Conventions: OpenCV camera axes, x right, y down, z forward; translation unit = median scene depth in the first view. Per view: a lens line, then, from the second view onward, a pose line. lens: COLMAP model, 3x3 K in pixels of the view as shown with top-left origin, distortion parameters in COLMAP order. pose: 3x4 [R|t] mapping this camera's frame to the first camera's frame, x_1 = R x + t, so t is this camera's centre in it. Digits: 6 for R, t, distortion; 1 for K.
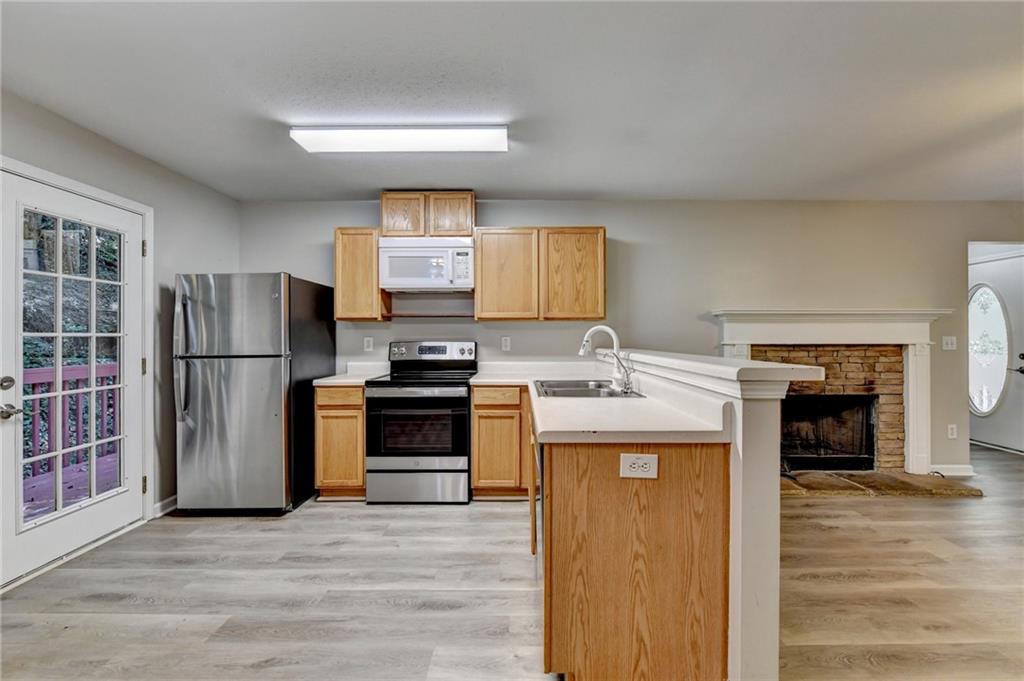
lens RADIAL K [[413.2, 0, 536.6], [0, 413.2, 333.4], [0, 0, 1]] dist [-0.002416, -0.000434]
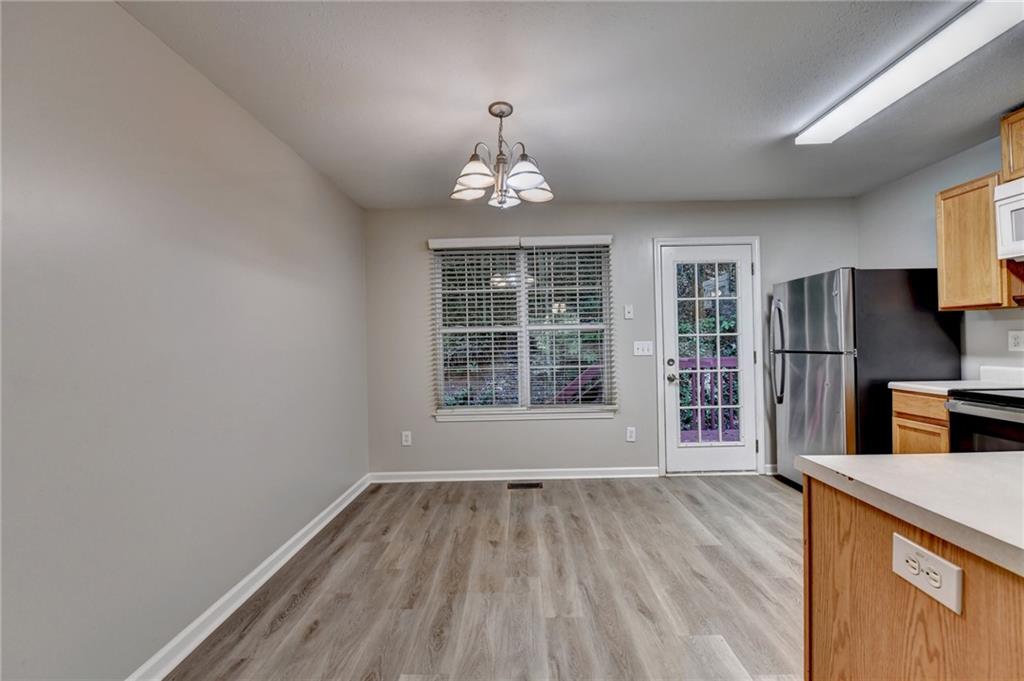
lens RADIAL K [[424.9, 0, 512.0], [0, 424.9, 340.5], [0, 0, 1]] dist [-0.000705, -0.000164]
pose [[-0.033028, 0.002544, -0.999451, 0.425265], [0.027975, 0.999607, 0.001620, 0.000859], [0.999063, -0.027906, -0.033086, 0.249111]]
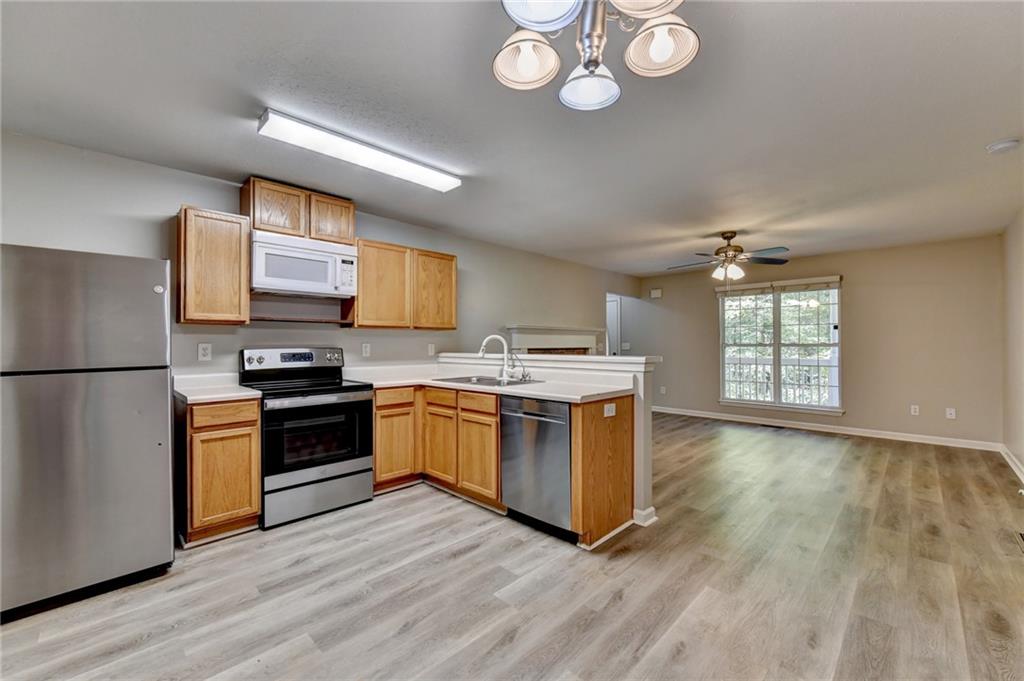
lens RADIAL K [[390.2, 0, 535.3], [0, 390.2, 341.7], [0, 0, 1]] dist [-0.001653, -0.000259]
pose [[0.699804, 0.004171, 0.714323, -0.660045], [-0.004750, 0.999988, -0.001185, 0.004291], [-0.714320, -0.002564, 0.699815, -0.006658]]
